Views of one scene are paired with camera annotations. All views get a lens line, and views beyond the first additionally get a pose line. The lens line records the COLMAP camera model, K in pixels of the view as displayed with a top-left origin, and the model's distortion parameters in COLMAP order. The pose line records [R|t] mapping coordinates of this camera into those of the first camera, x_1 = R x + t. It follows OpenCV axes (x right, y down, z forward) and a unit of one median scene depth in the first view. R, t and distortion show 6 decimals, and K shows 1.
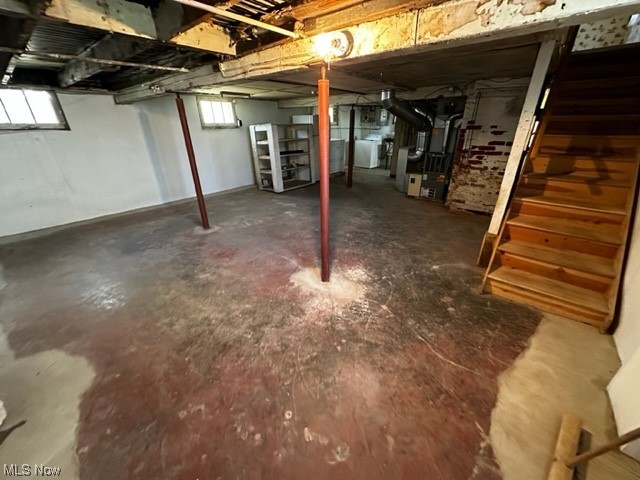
lens RADIAL K [[253.7, 0, 321.3], [0, 253.7, 239.7], [0, 0, 1]] dist [-0.002939, 0.000602]
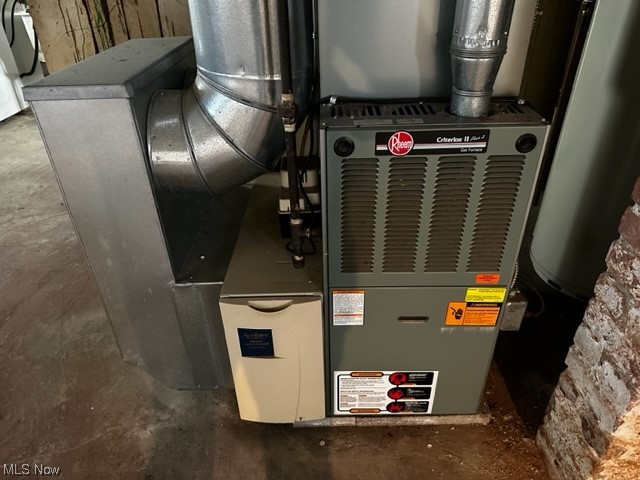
lens RADIAL K [[454.7, 0, 319.9], [0, 454.7, 239.9], [0, 0, 1]] dist [0.042380, -0.062319]
pose [[0.770610, -0.339721, 0.539212, 0.293884], [0.279542, 0.940524, 0.193055, -0.324395], [-0.572727, 0.001963, 0.819744, 0.831450]]
